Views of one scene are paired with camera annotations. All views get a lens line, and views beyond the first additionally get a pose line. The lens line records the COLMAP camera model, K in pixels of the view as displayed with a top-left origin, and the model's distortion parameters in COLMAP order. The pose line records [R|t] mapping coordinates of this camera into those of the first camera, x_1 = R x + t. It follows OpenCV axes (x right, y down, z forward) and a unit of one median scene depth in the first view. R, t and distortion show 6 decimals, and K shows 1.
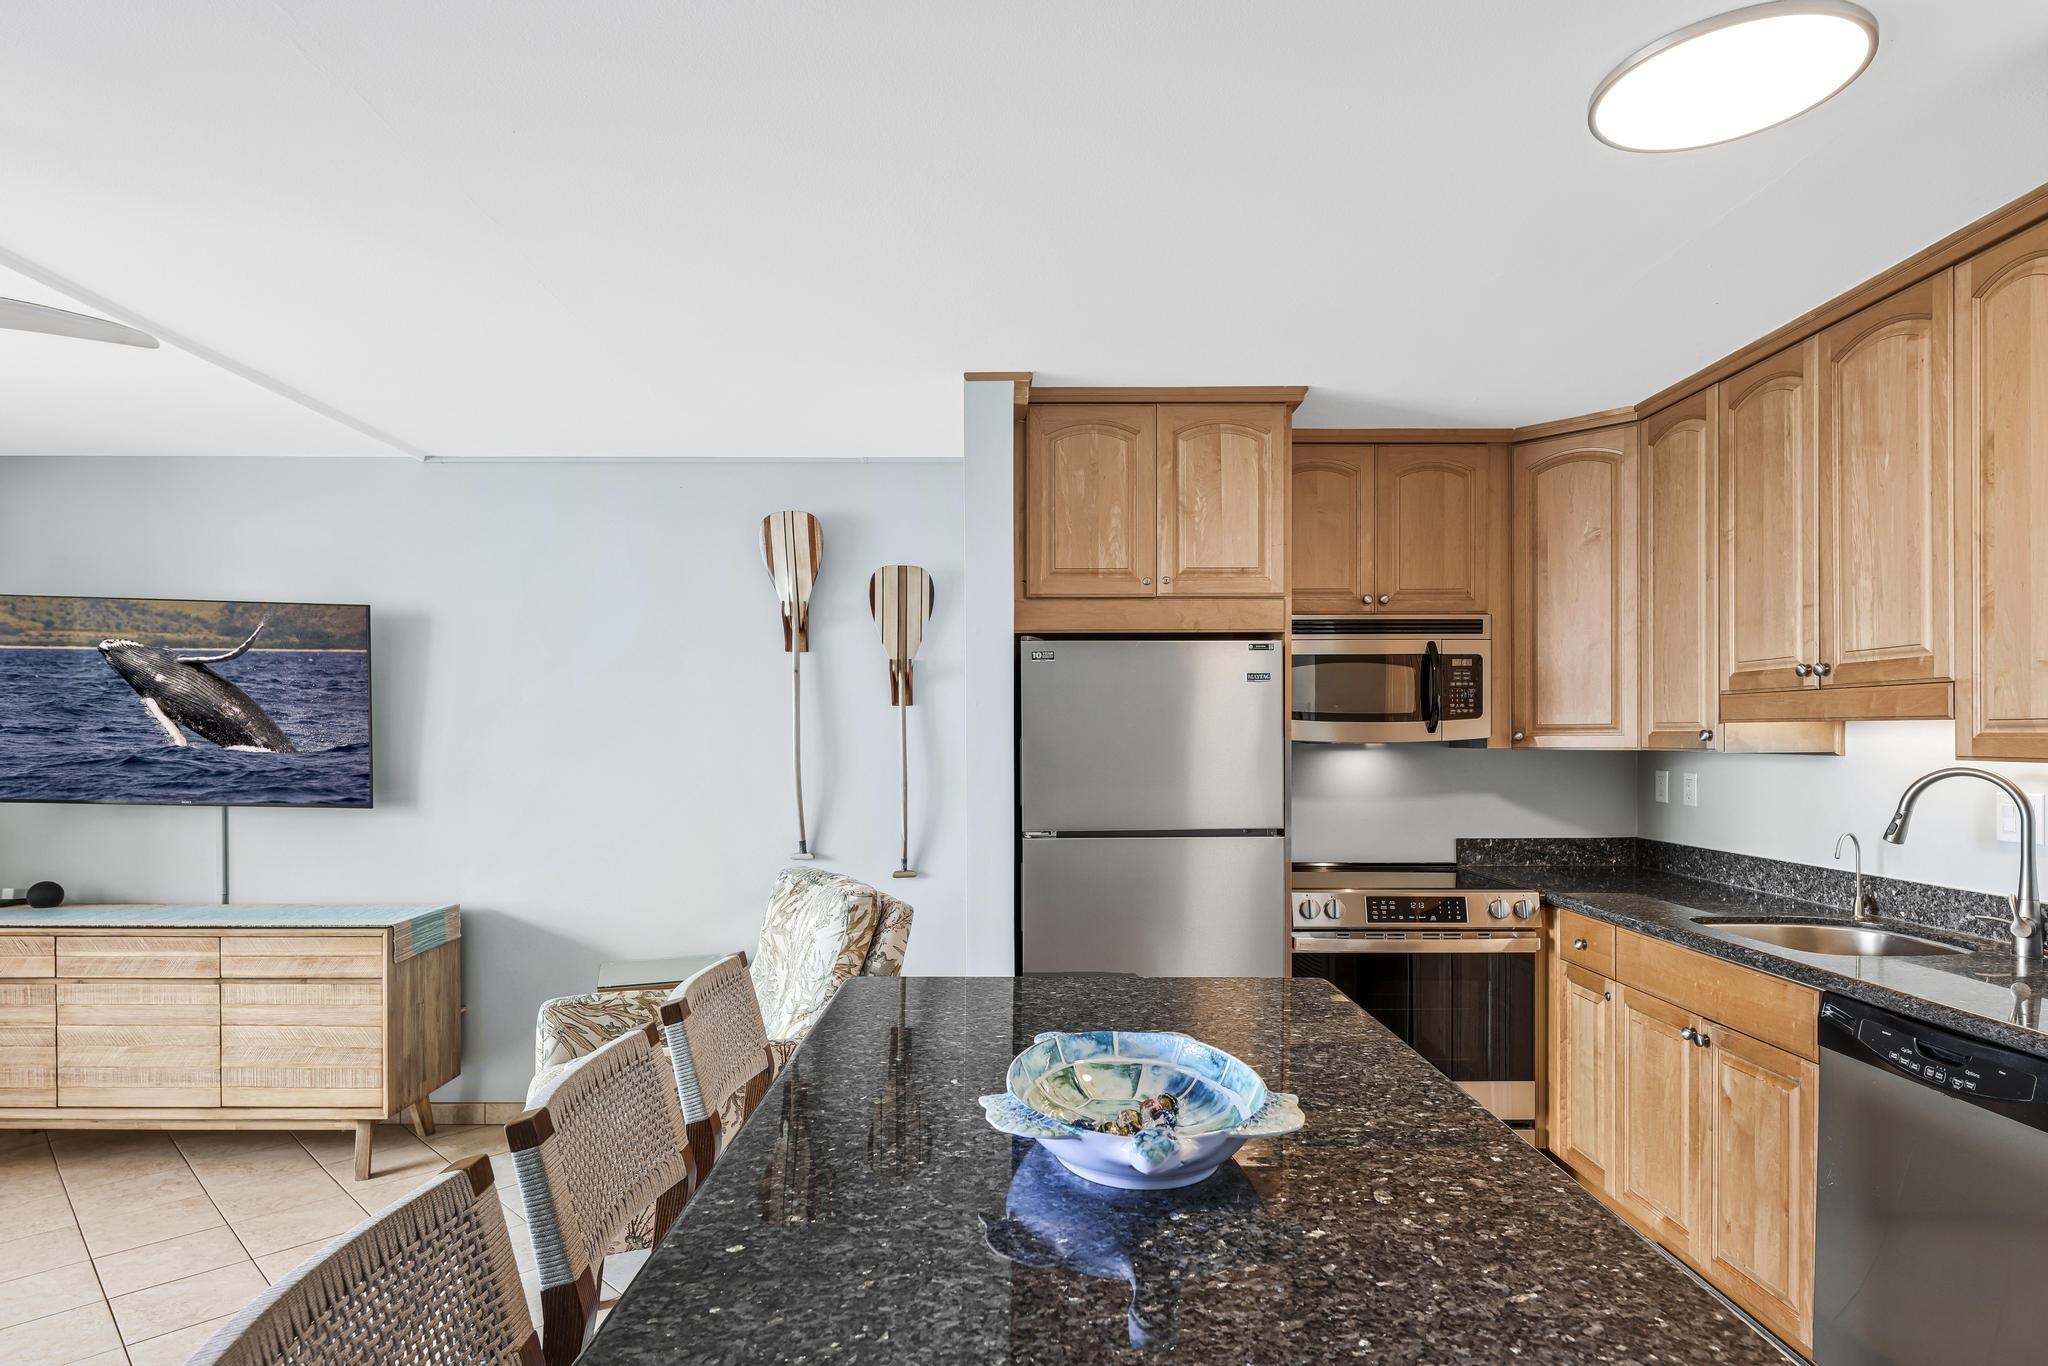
lens RADIAL K [[1109.6, 0, 1023.1], [0, 1109.6, 745.7], [0, 0, 1]] dist [0.016084, -0.008948]
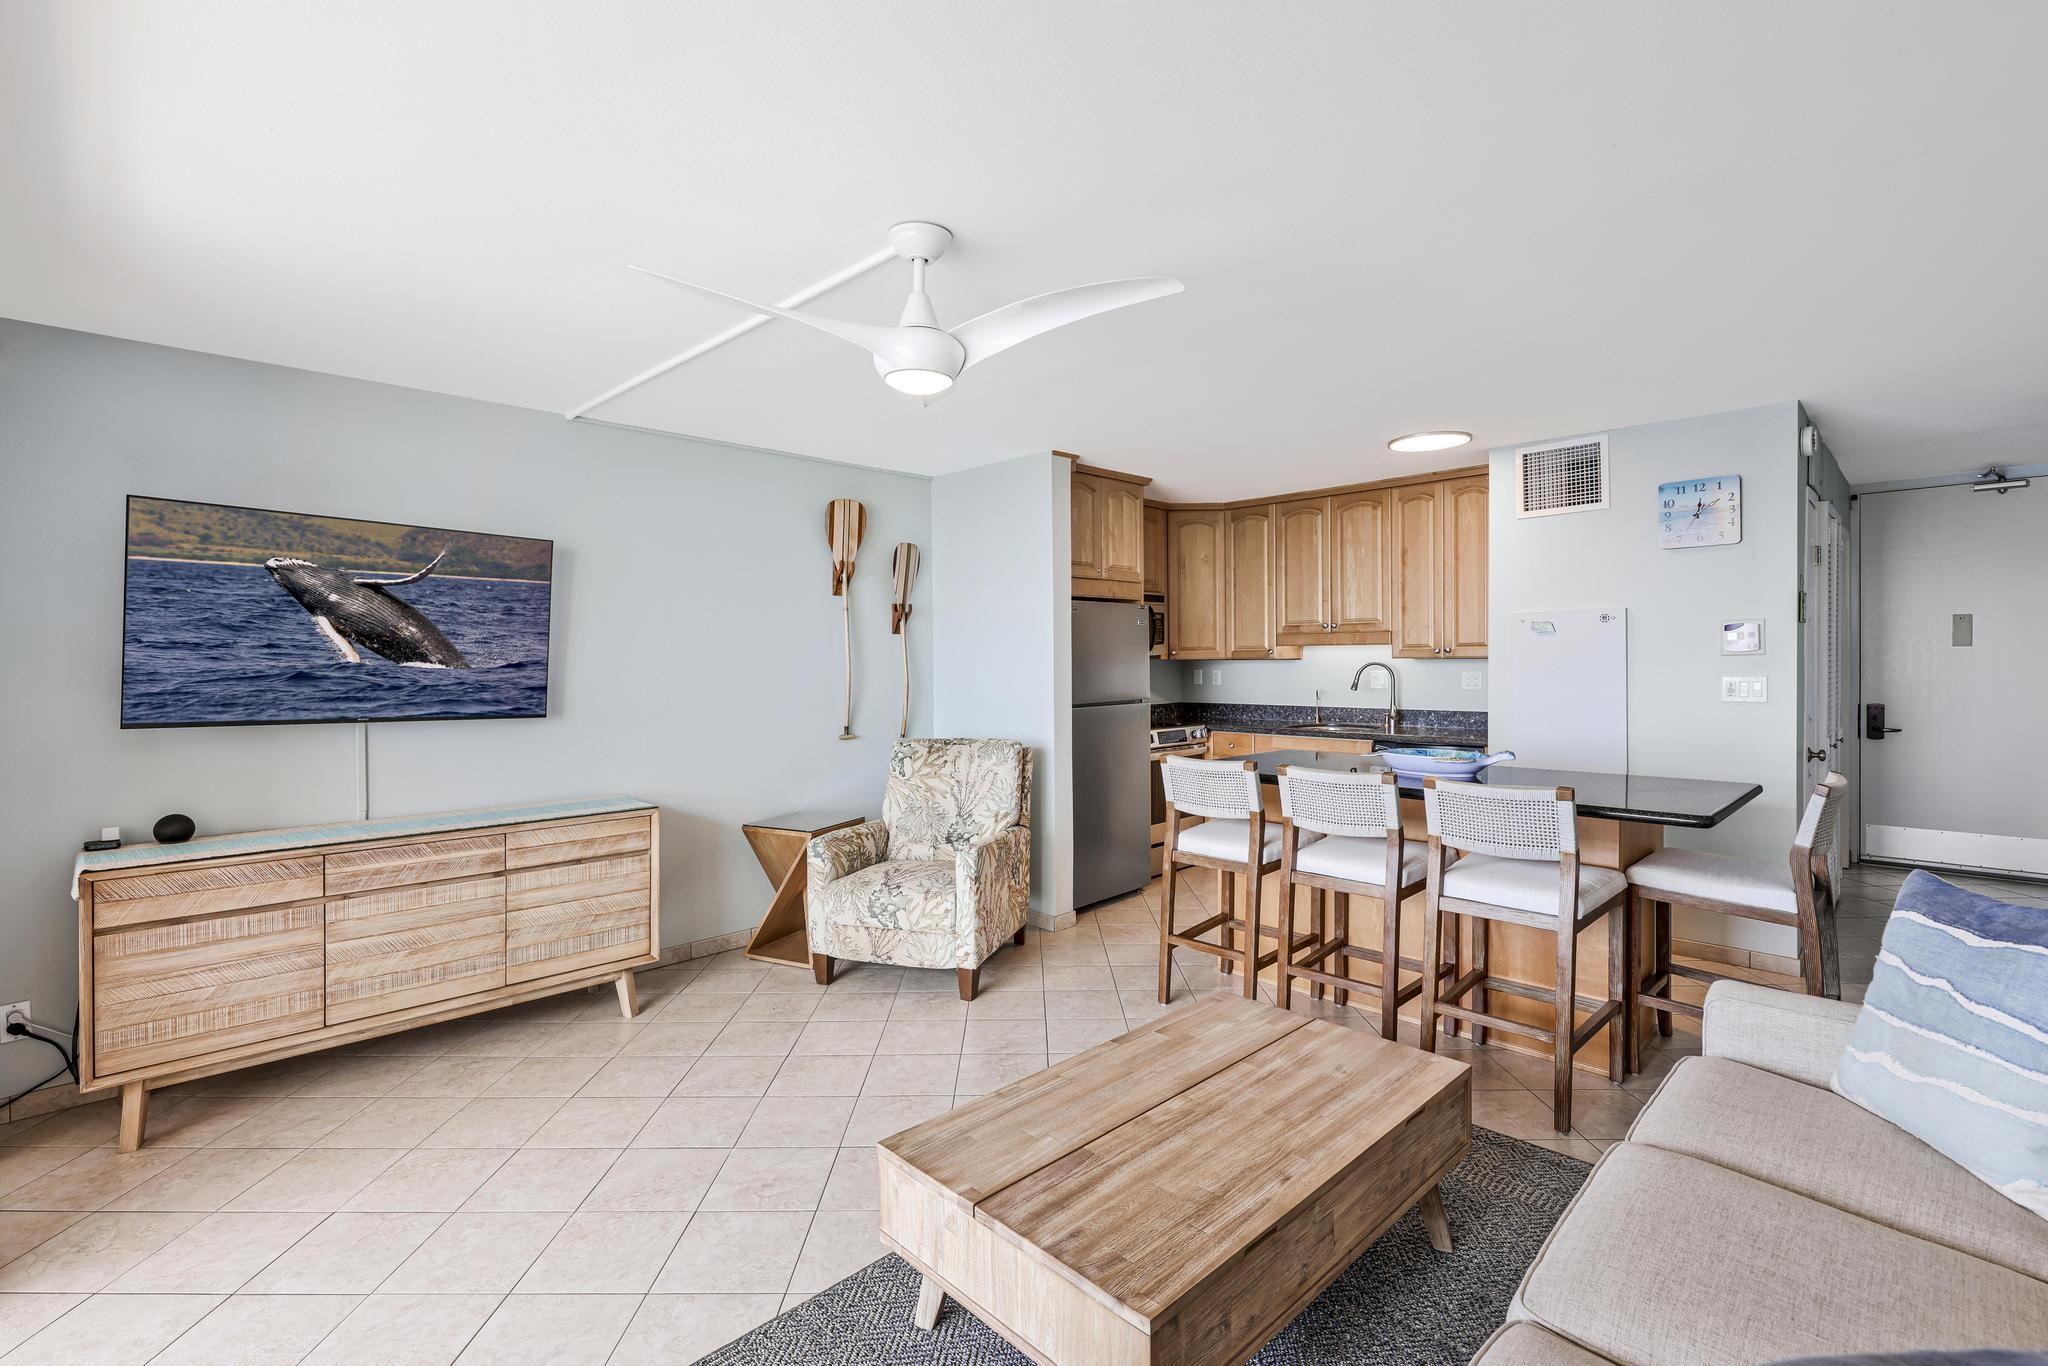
lens RADIAL K [[928.6, 0, 996.1], [0, 928.6, 675.6], [0, 0, 1]] dist [-0.010182, 0.000756]
pose [[0.736888, -0.016267, 0.675819, -1.089483], [0.013713, 0.999864, 0.009115, 0.014458], [-0.675875, 0.002551, 0.737012, -0.055179]]
